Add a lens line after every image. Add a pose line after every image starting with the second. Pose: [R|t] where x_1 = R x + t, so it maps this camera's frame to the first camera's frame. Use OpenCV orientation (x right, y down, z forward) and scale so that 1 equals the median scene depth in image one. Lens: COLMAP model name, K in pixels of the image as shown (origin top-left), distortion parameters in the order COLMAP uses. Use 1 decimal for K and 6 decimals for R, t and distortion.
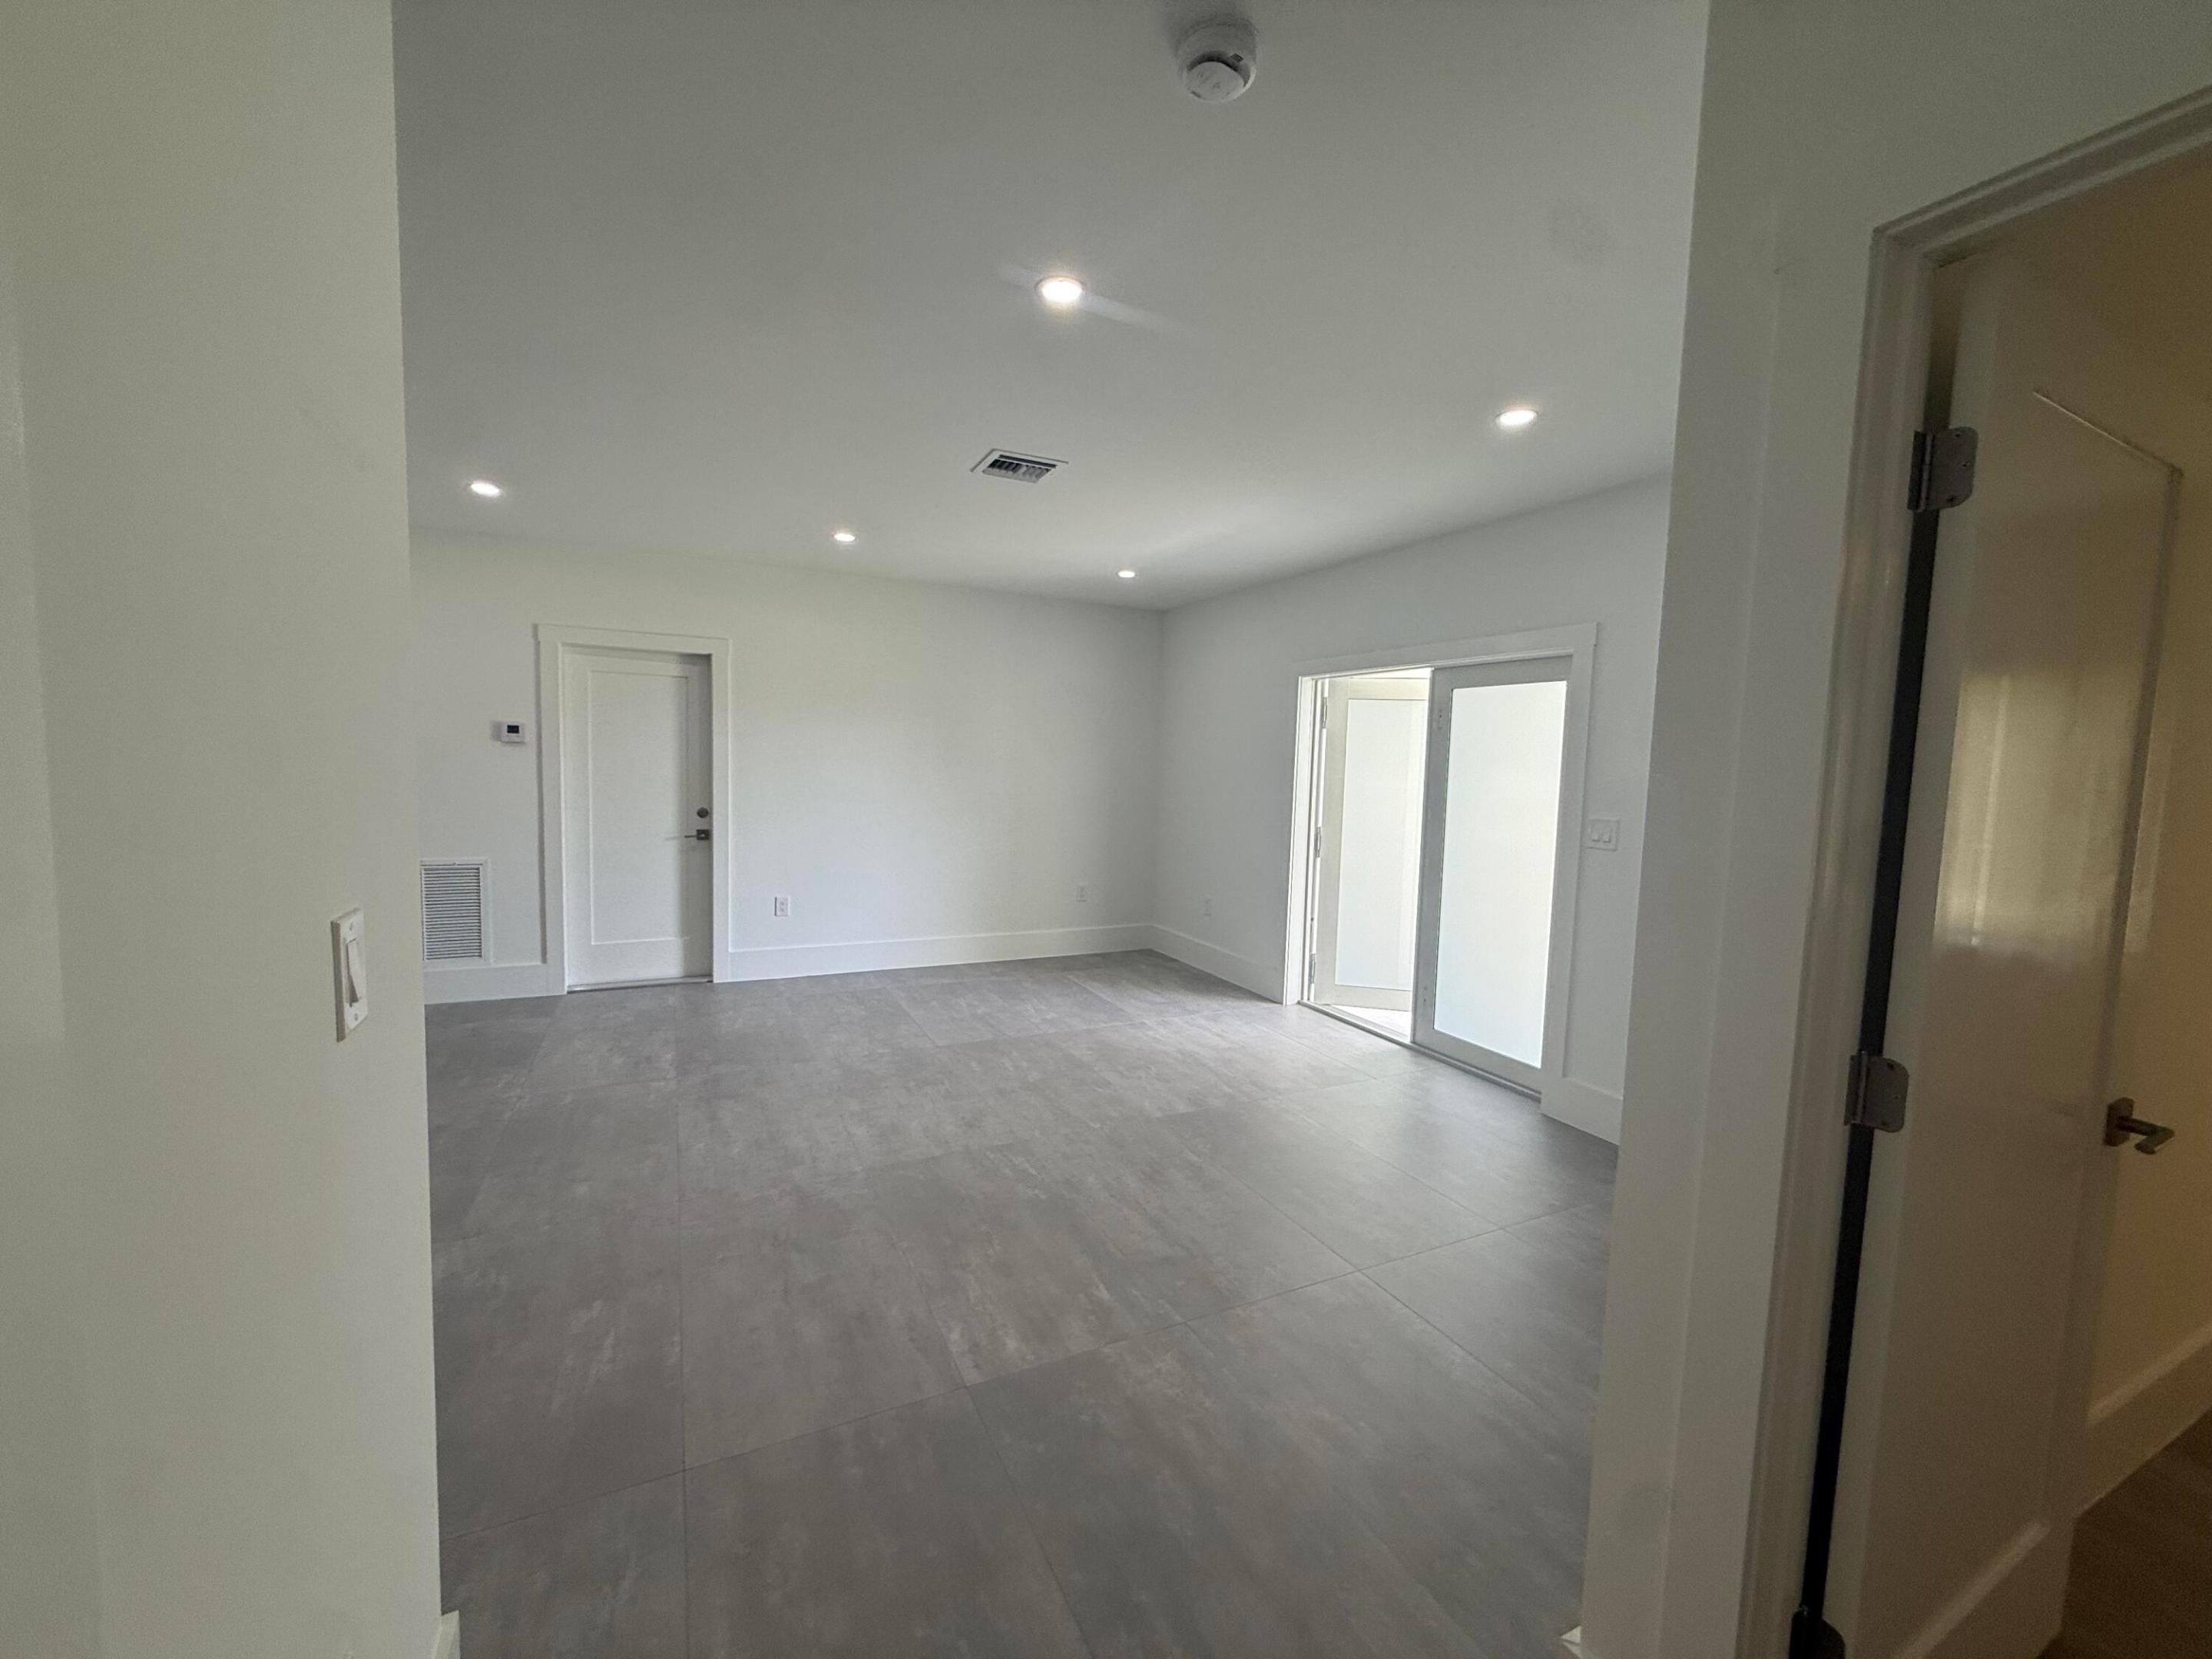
lens RADIAL K [[890.5, 0, 1106.0], [0, 890.5, 829.5], [0, 0, 1]] dist [-0.001993, -0.000116]
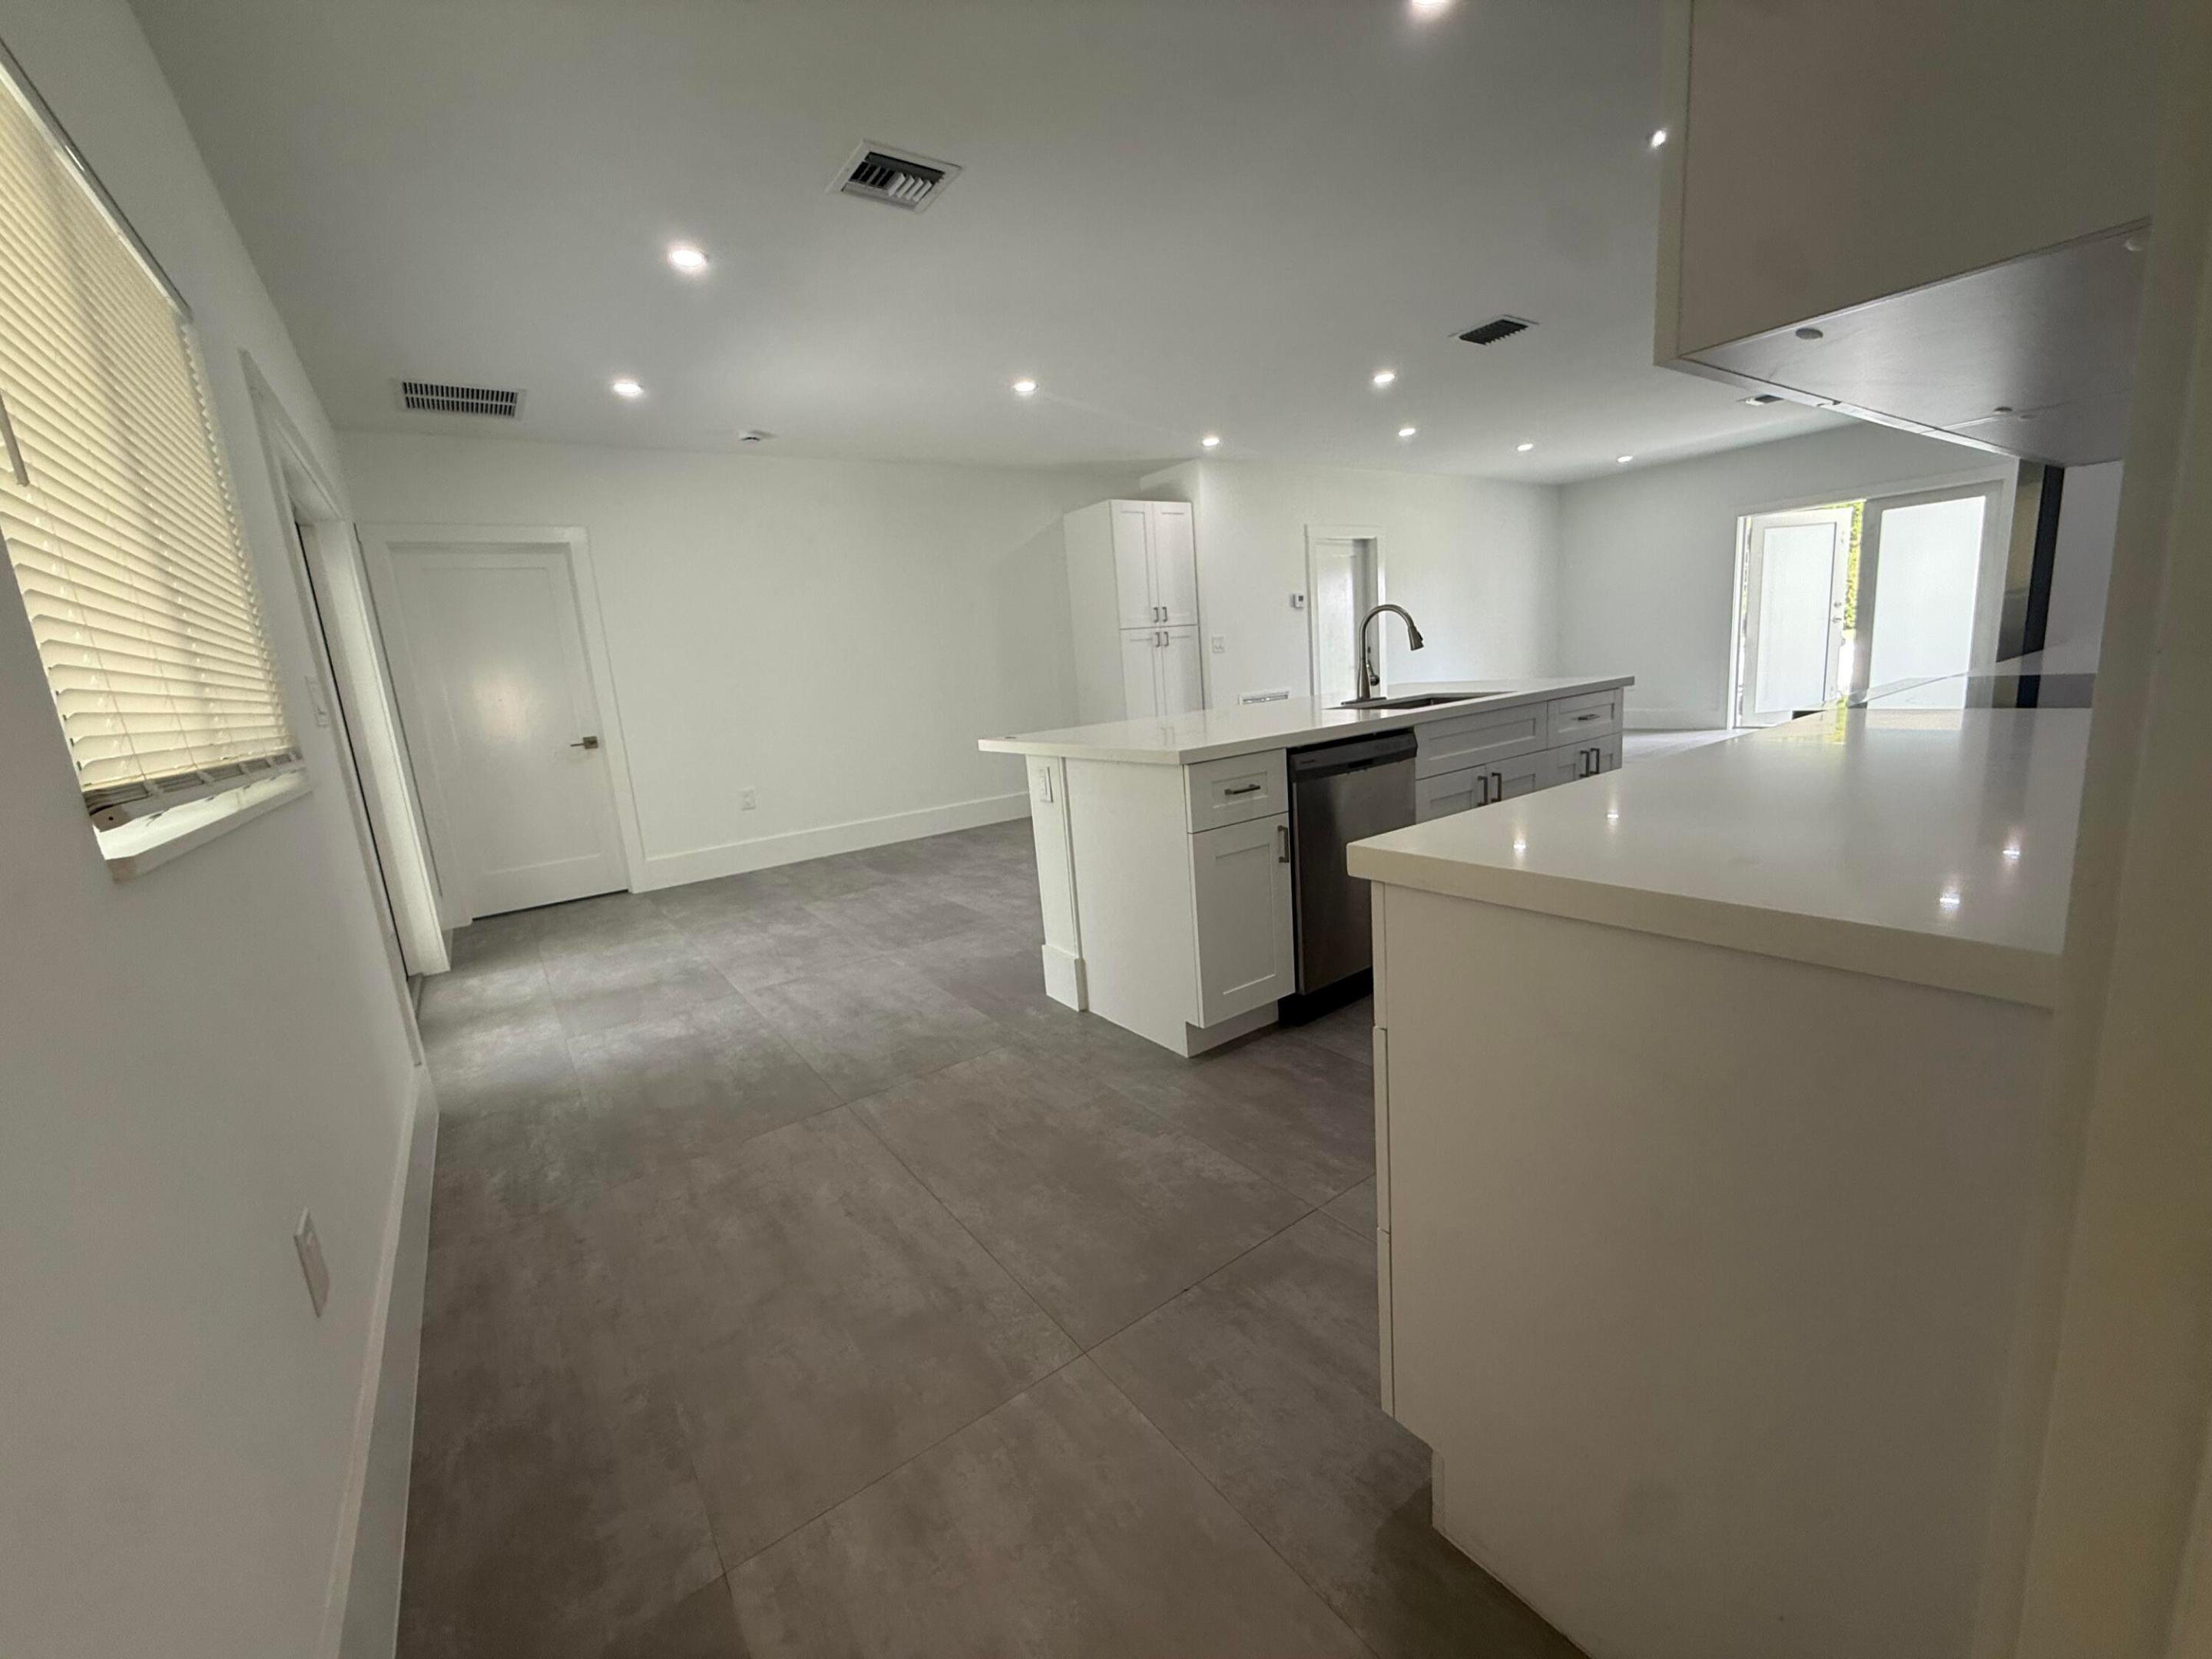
lens RADIAL K [[890.5, 0, 1106.0], [0, 890.5, 829.5], [0, 0, 1]] dist [-0.001993, -0.000116]
pose [[0.981390, -0.138006, 0.133520, -1.240692], [0.123730, 0.986210, 0.109910, 0.064927], [-0.146847, -0.091344, 0.984933, -0.460635]]
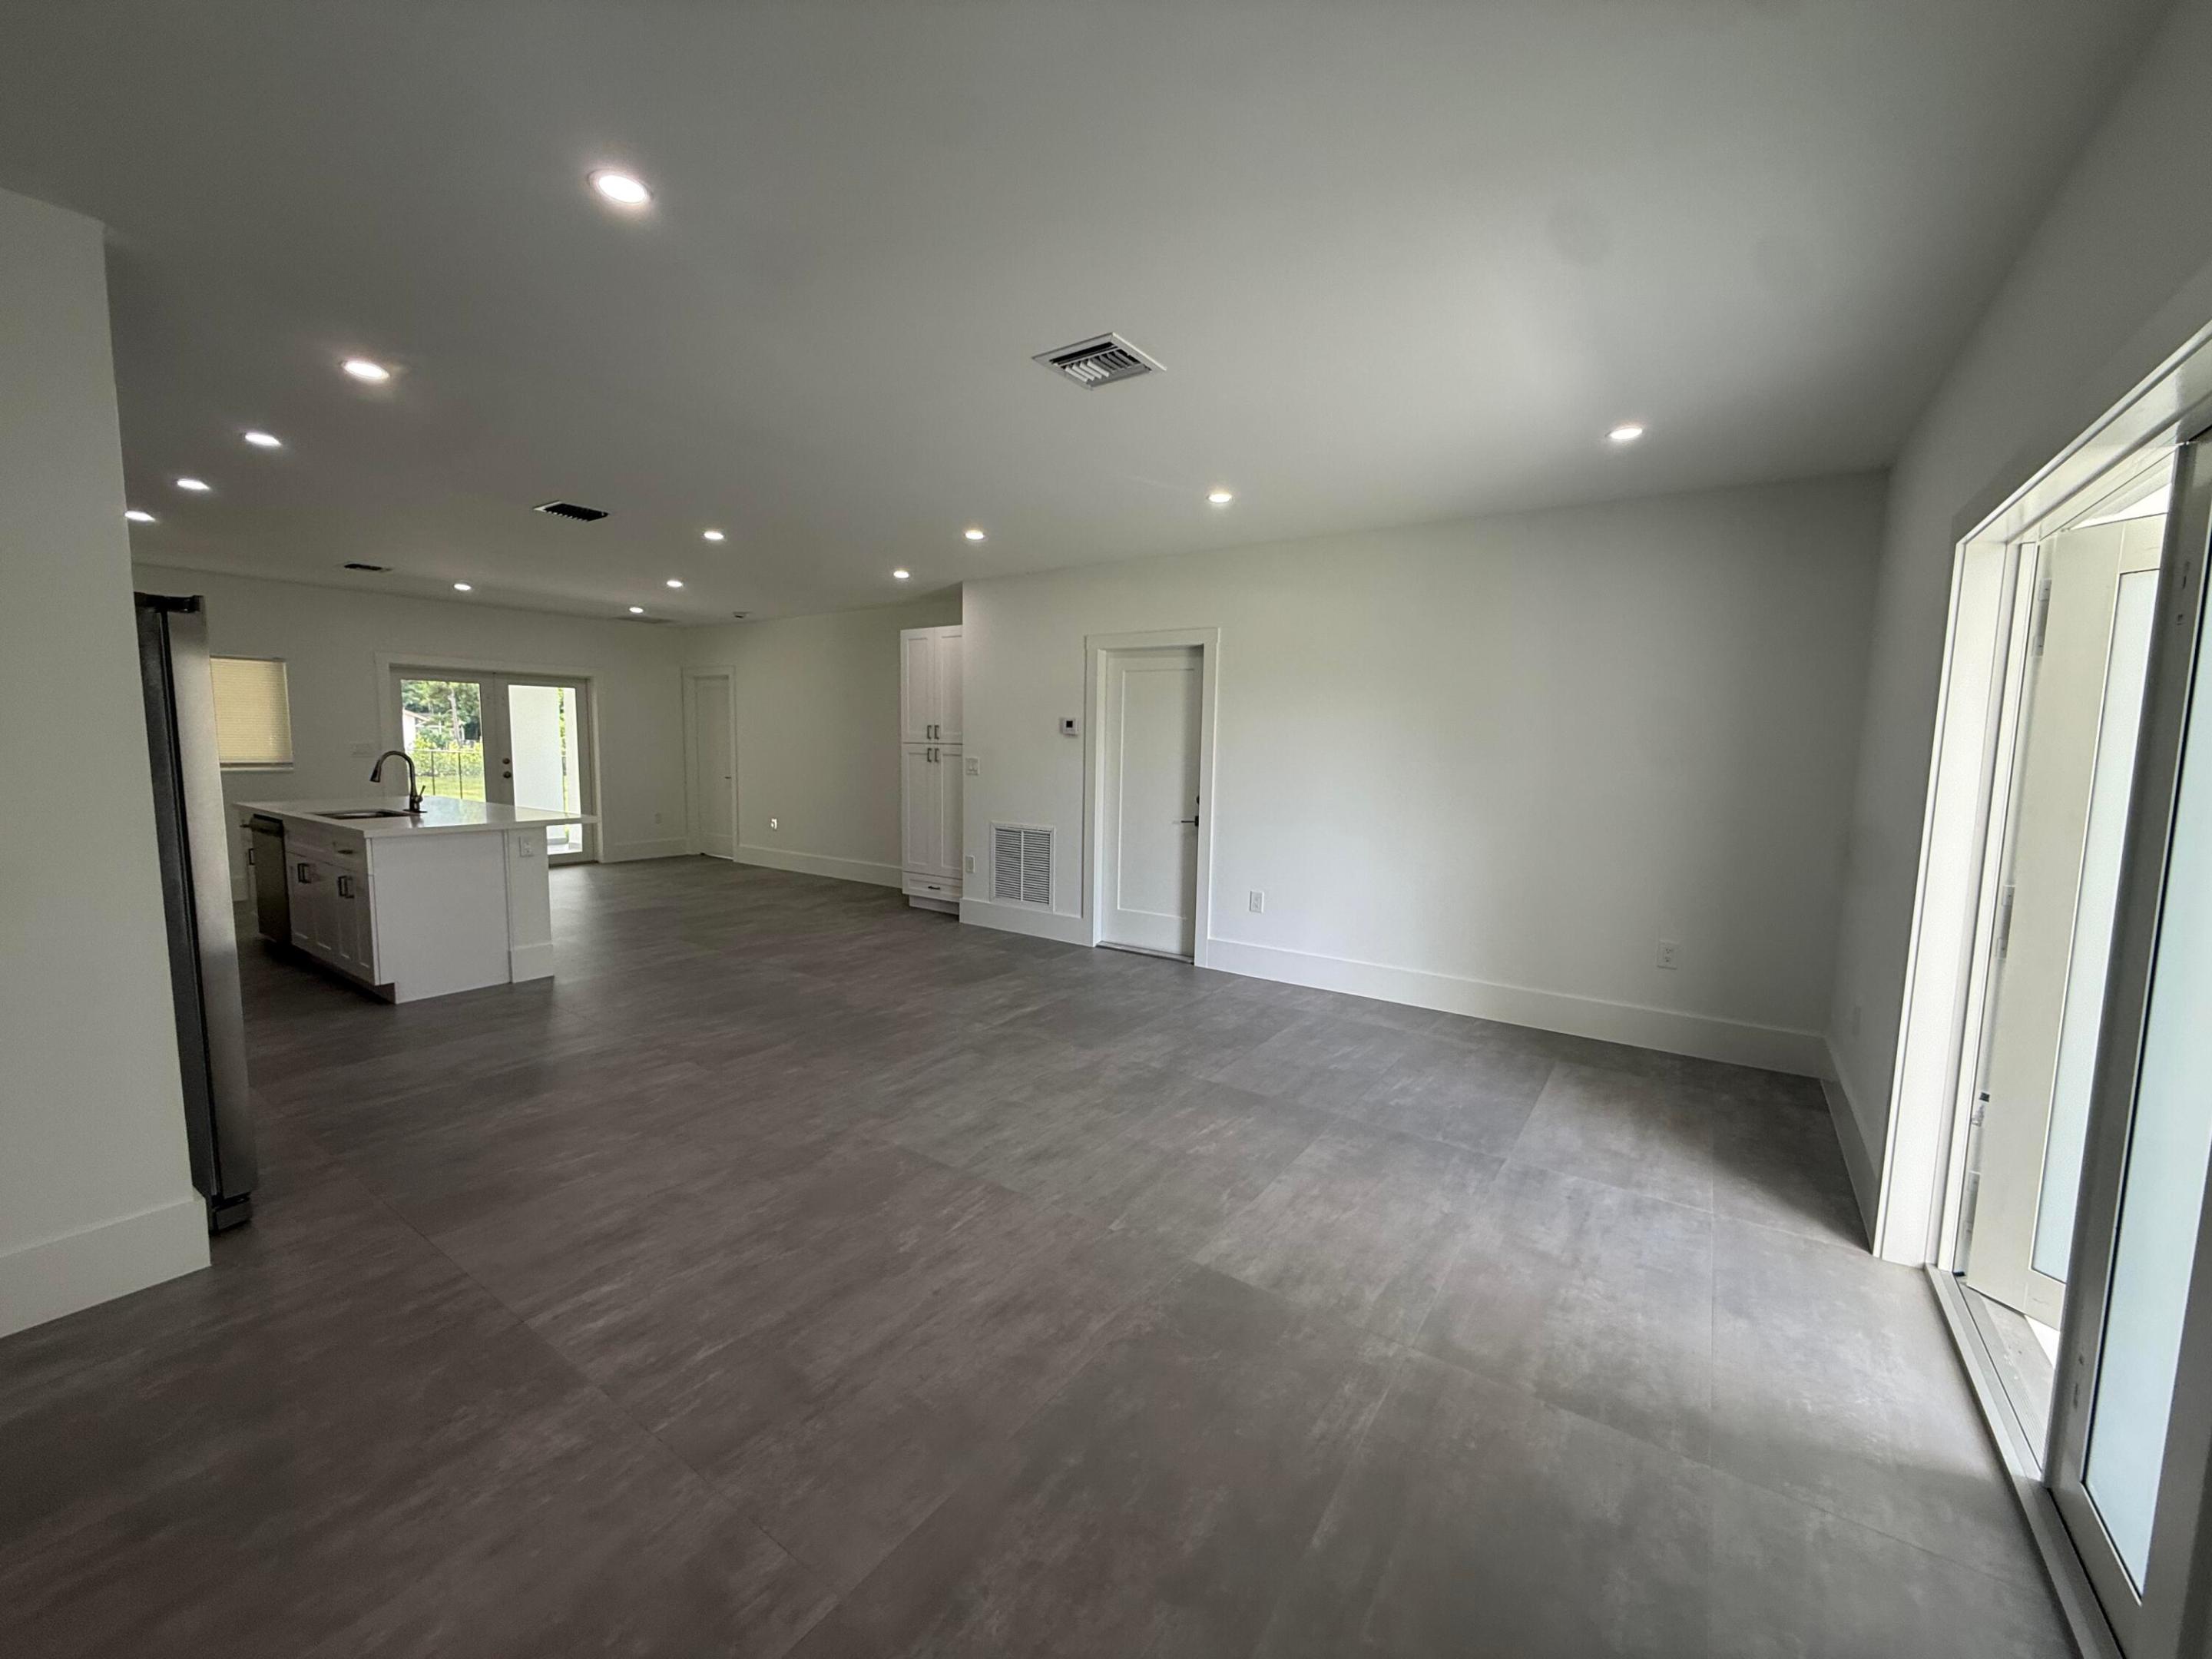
lens RADIAL K [[890.5, 0, 1106.0], [0, 890.5, 829.5], [0, 0, 1]] dist [-0.001993, -0.000116]
pose [[0.480024, 0.067490, -0.874656, 0.445661], [-0.073548, 0.996622, 0.036537, -0.015892], [0.874167, 0.046790, 0.483366, 0.455339]]
